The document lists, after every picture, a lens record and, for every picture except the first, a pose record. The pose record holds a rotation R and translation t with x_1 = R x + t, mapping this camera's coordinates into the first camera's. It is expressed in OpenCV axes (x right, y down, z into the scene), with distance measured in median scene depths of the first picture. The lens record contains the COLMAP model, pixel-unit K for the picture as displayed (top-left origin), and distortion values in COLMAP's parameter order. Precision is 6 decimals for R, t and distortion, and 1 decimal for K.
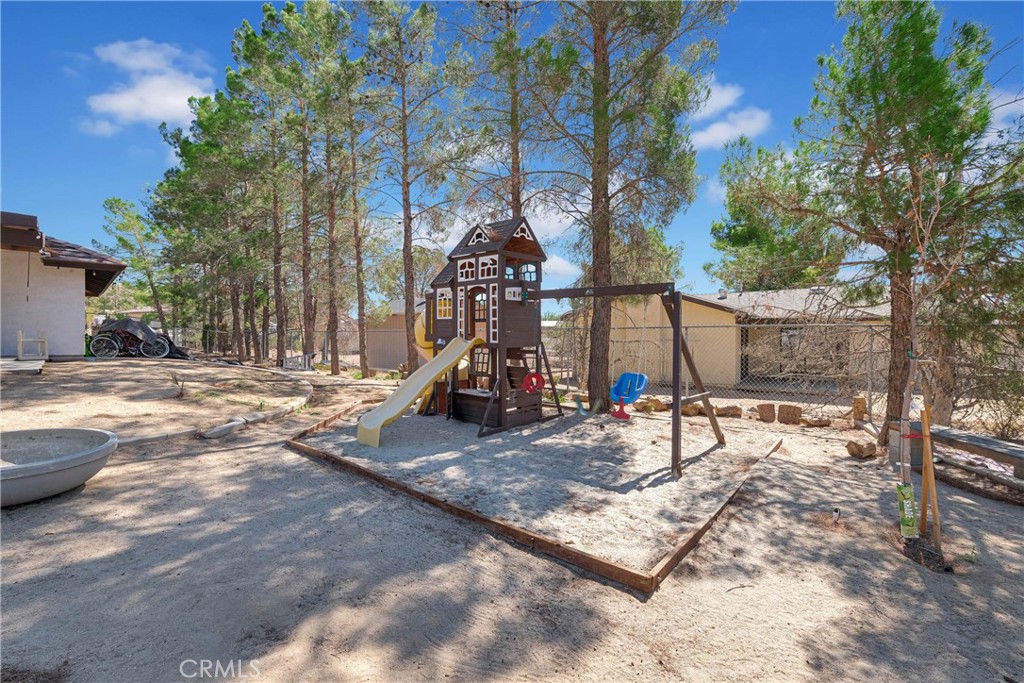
lens RADIAL K [[452.4, 0, 509.8], [0, 452.4, 339.8], [0, 0, 1]] dist [0.000365, 0.000195]
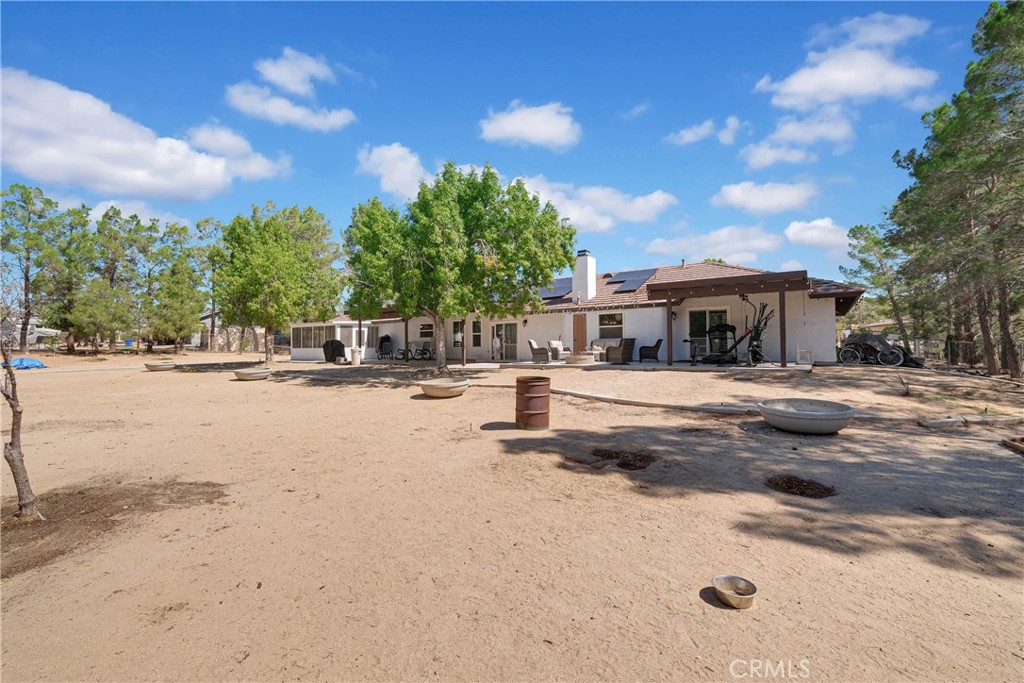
lens RADIAL K [[452.4, 0, 509.8], [0, 452.4, 339.8], [0, 0, 1]] dist [0.000365, 0.000195]
pose [[0.192896, -0.026919, -0.980850, 0.099860], [0.000689, 0.999627, -0.027299, 0.002443], [0.981219, 0.004590, 0.192843, -0.109260]]
